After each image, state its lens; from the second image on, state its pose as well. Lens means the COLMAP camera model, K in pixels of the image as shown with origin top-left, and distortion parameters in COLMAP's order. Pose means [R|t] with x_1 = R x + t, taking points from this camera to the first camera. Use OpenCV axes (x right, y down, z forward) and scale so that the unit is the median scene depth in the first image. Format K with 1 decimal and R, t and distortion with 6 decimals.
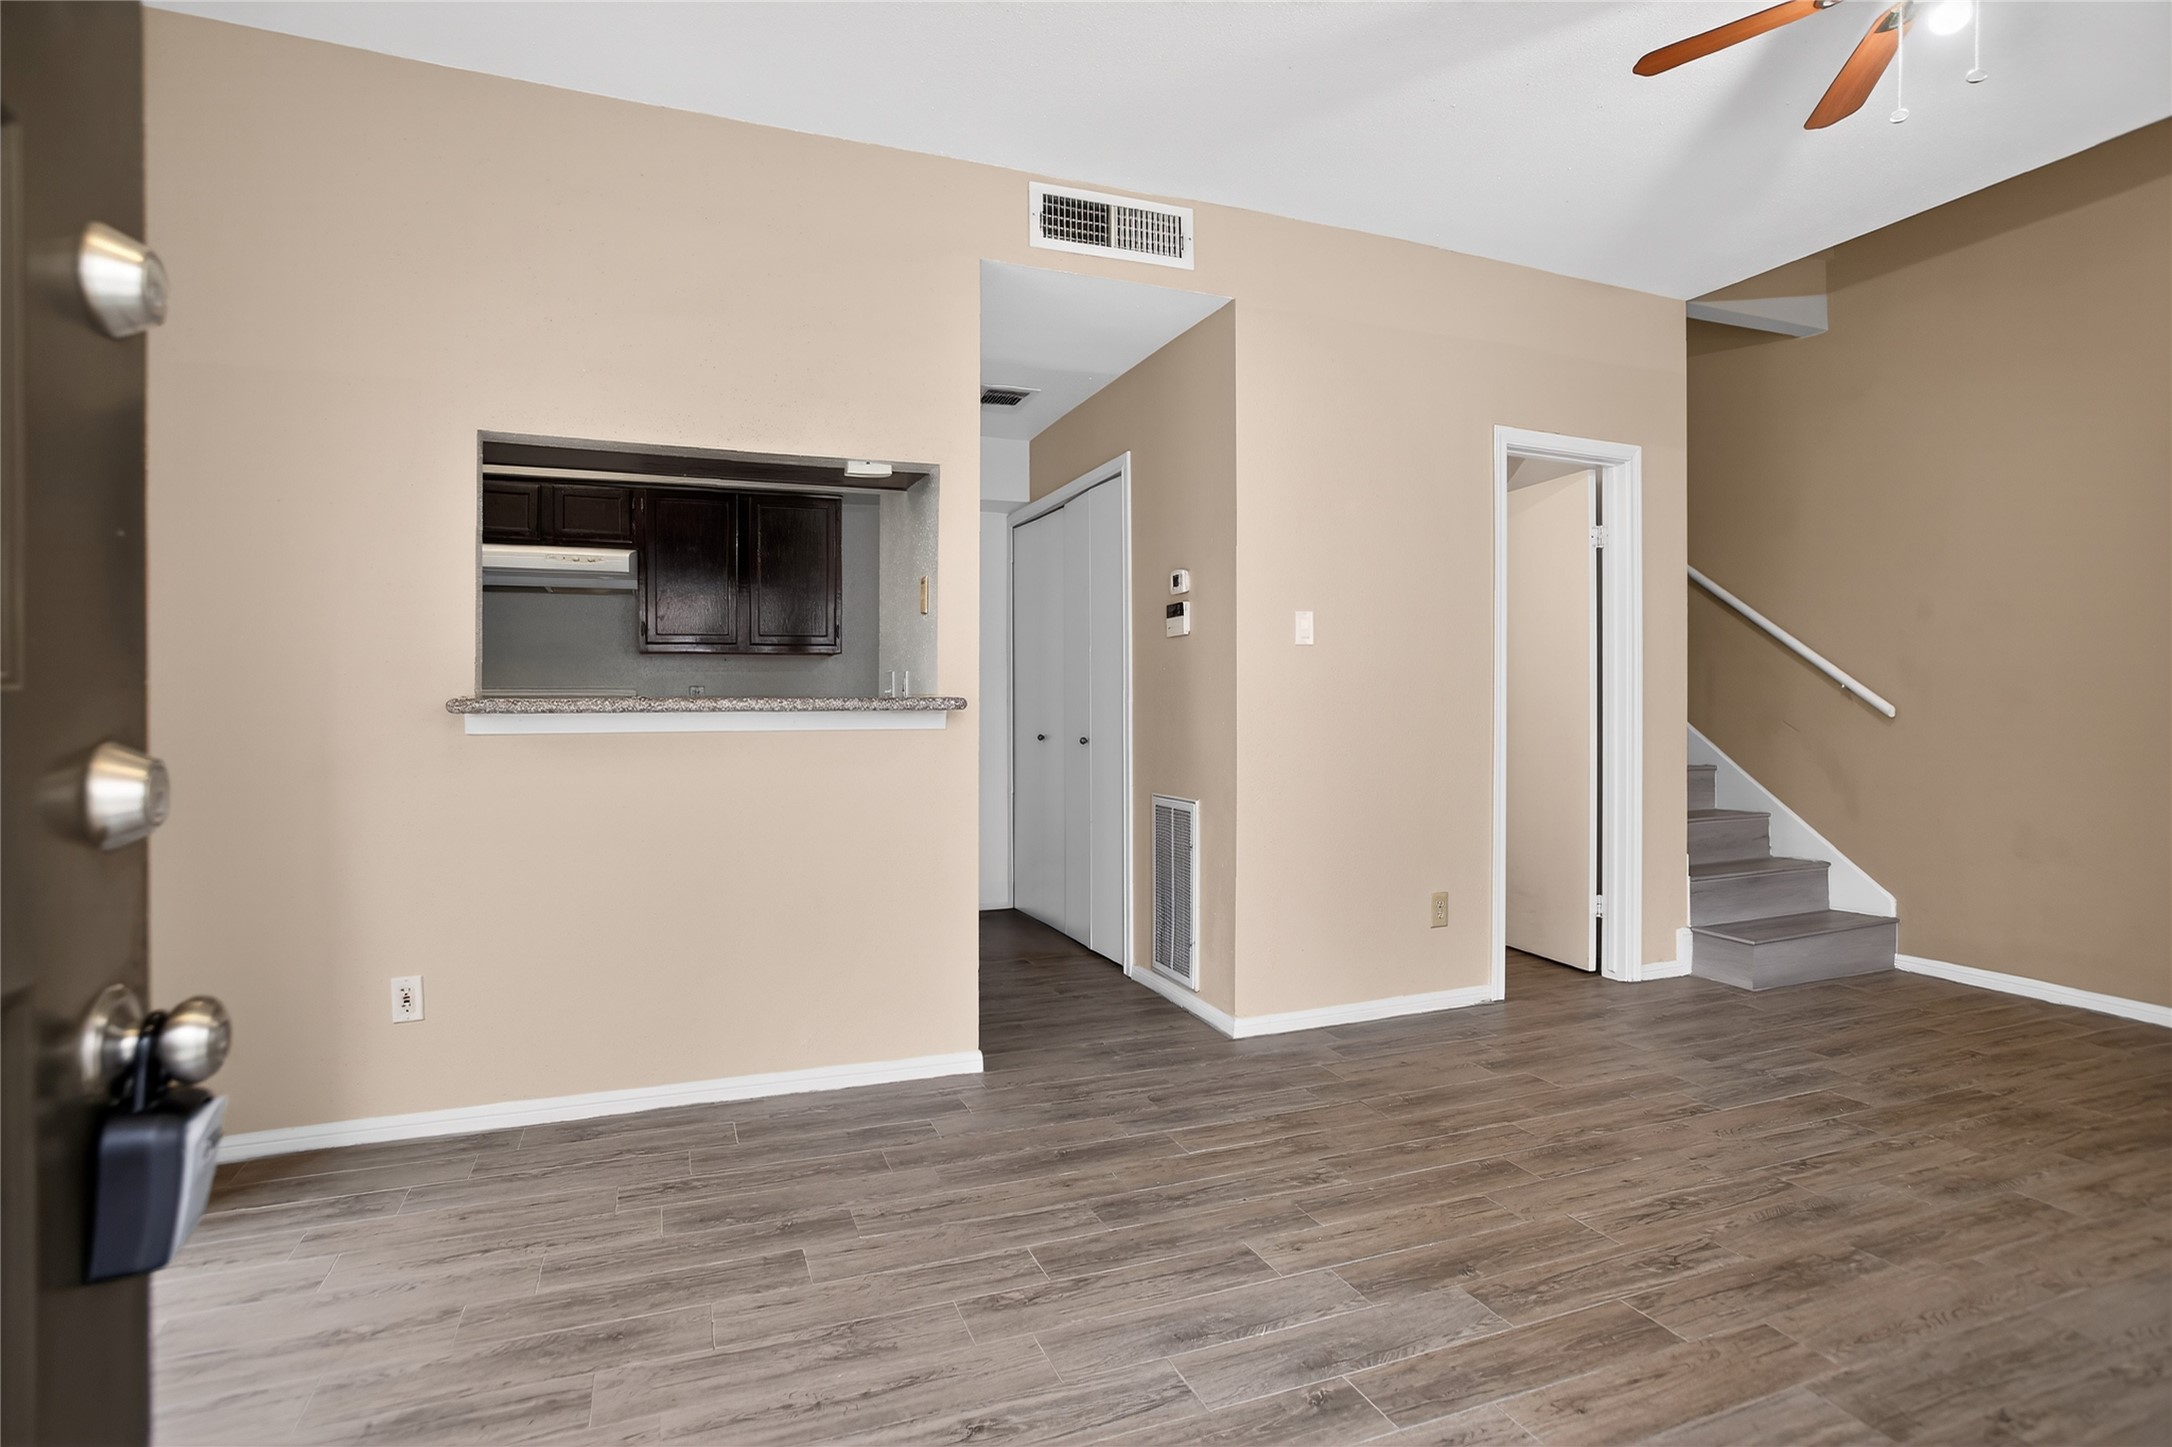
lens RADIAL K [[1095.3, 0, 1086.2], [0, 1095.3, 704.4], [0, 0, 1]] dist [-0.071402, 0.035494]
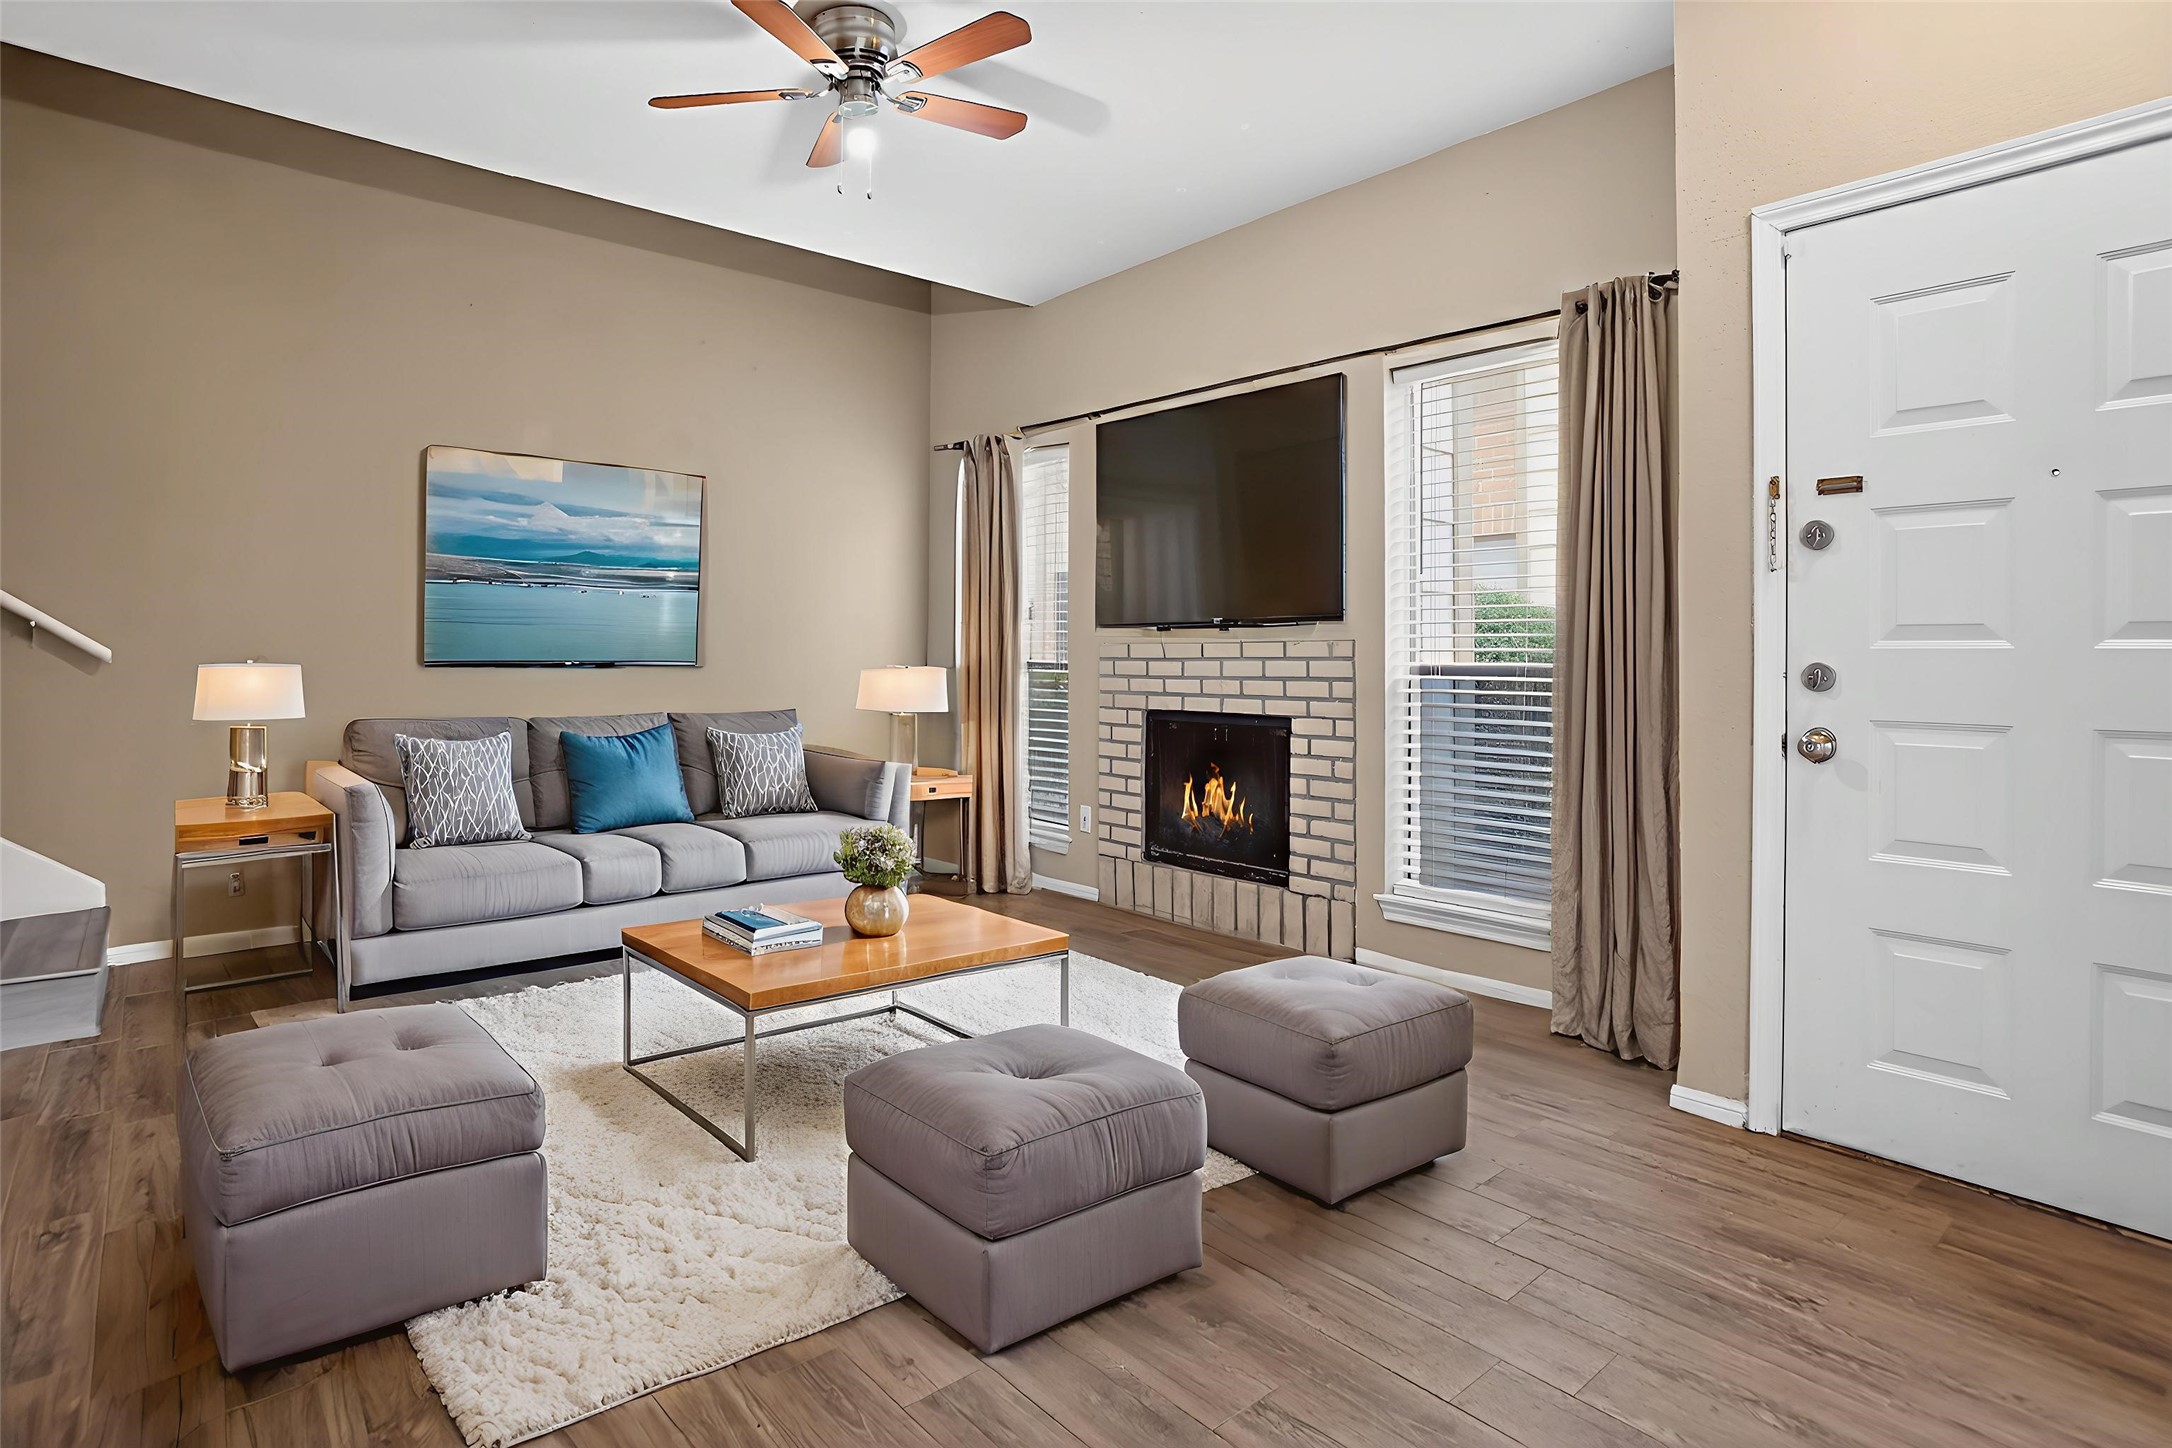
lens RADIAL K [[1131.1, 0, 1083.7], [0, 1131.1, 652.0], [0, 0, 1]] dist [-0.069614, 0.034759]
pose [[-0.325848, -0.001506, 0.945421, -0.402115], [-0.001855, 0.999998, 0.000953, 0.001987], [-0.945420, -0.001443, -0.325850, 0.786294]]
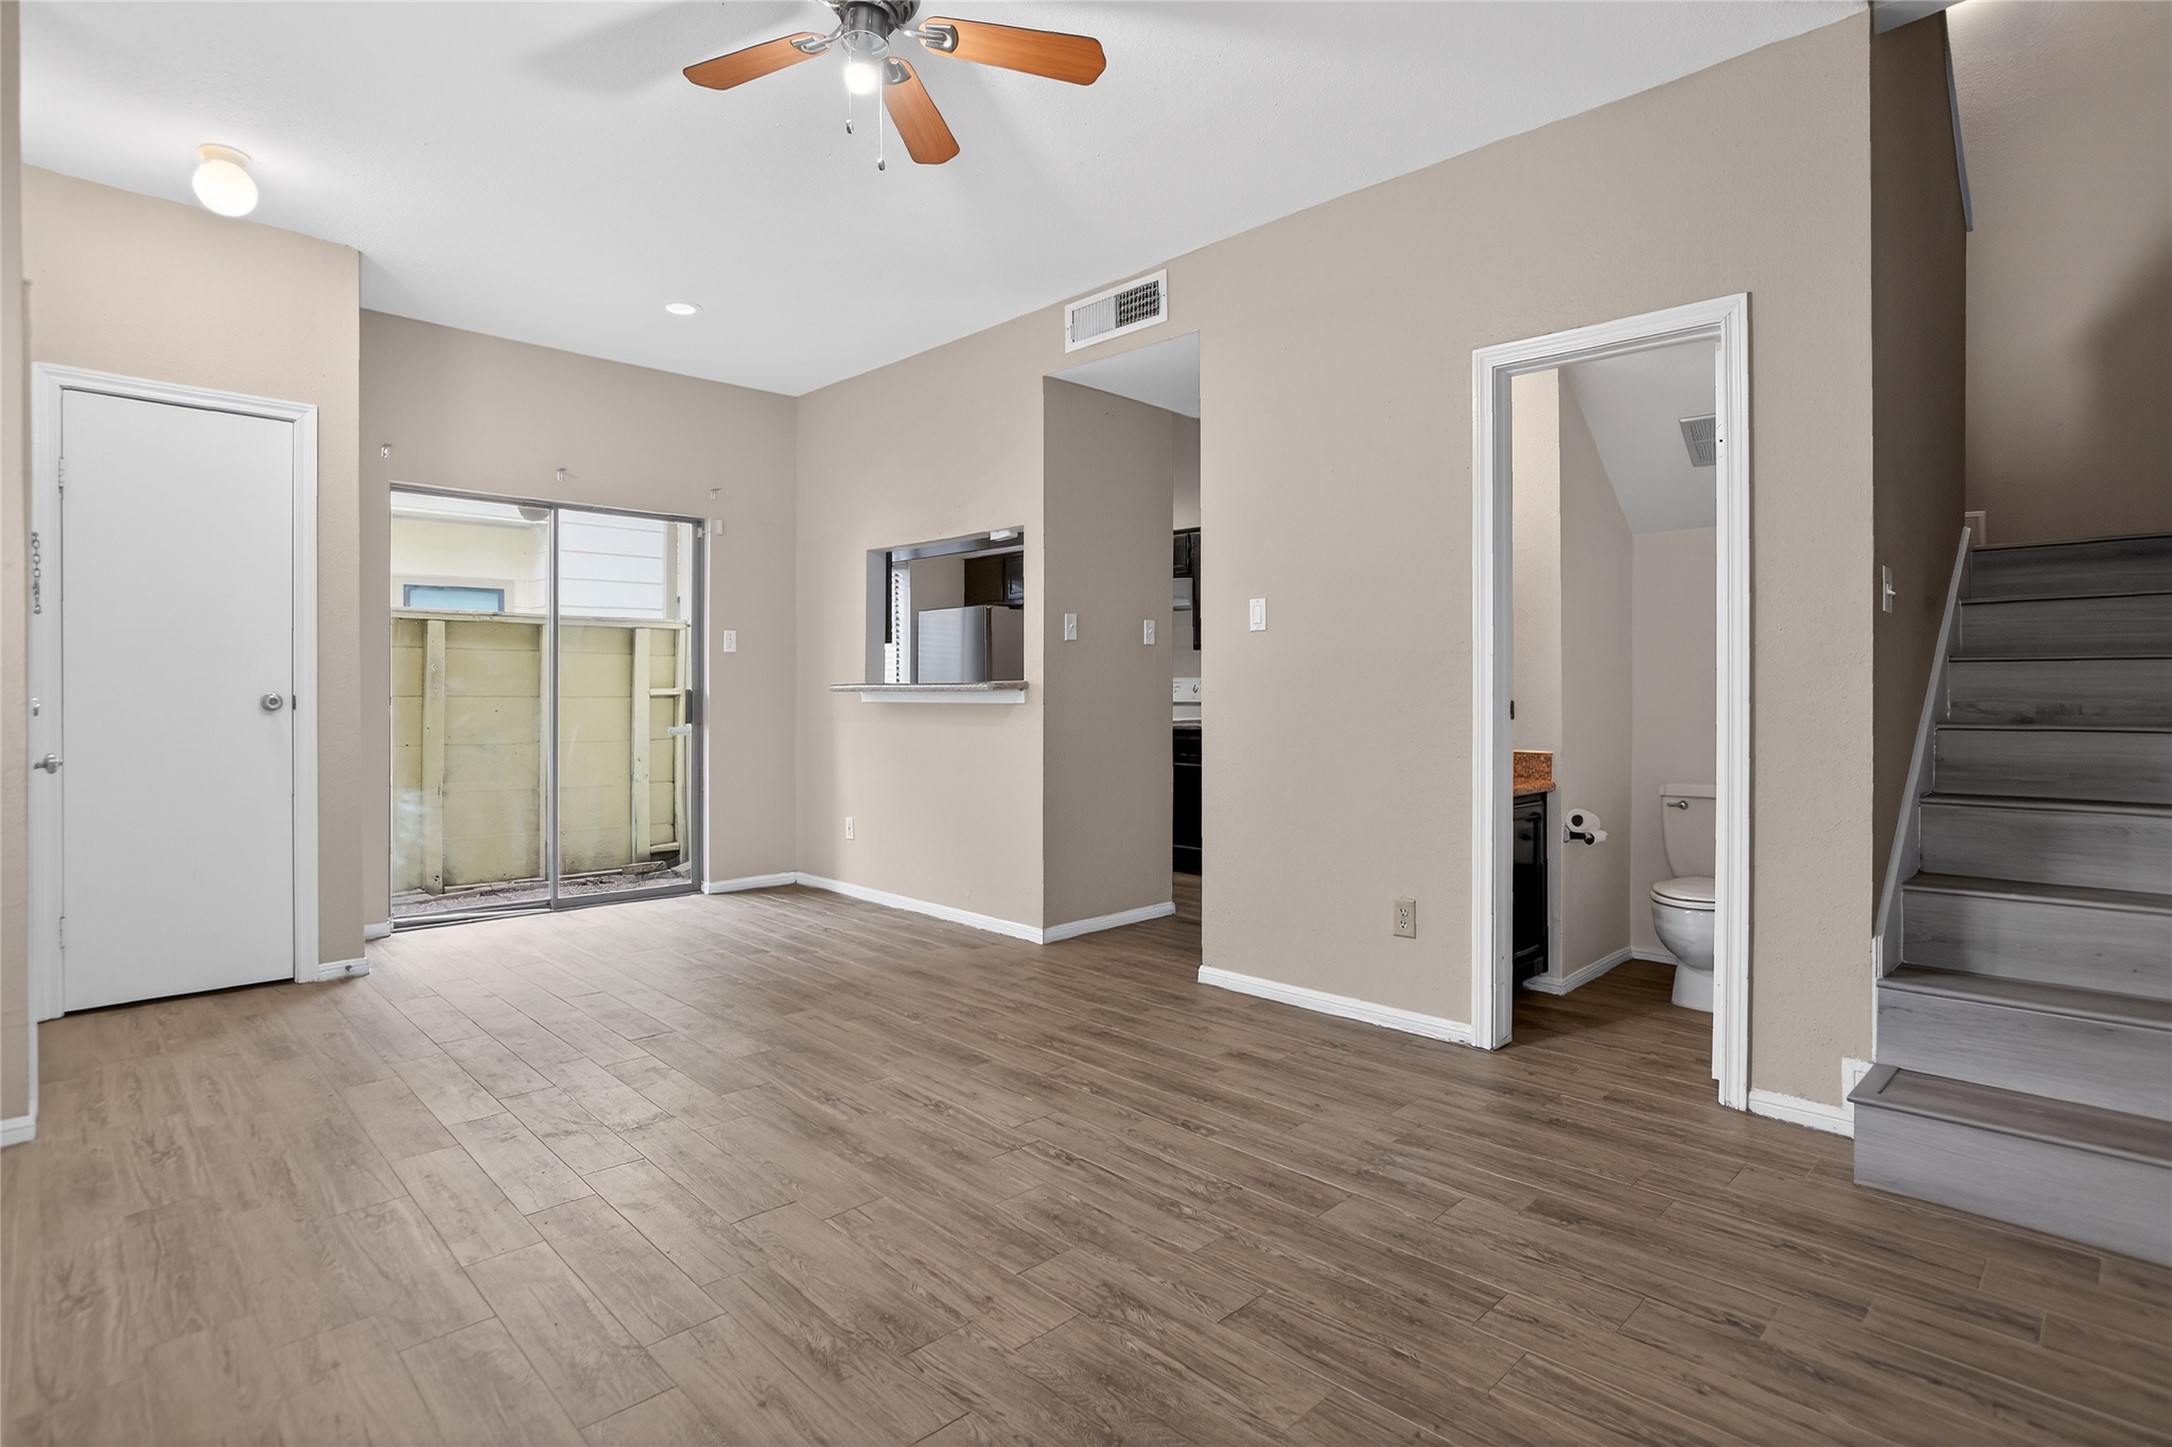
lens RADIAL K [[1103.9, 0, 1095.3], [0, 1103.9, 693.9], [0, 0, 1]] dist [-0.075936, 0.041533]
pose [[0.395672, 0.004436, -0.918381, 1.305871], [-0.003723, 0.999988, 0.003226, 0.003521], [0.918384, 0.002143, 0.395684, 0.510320]]
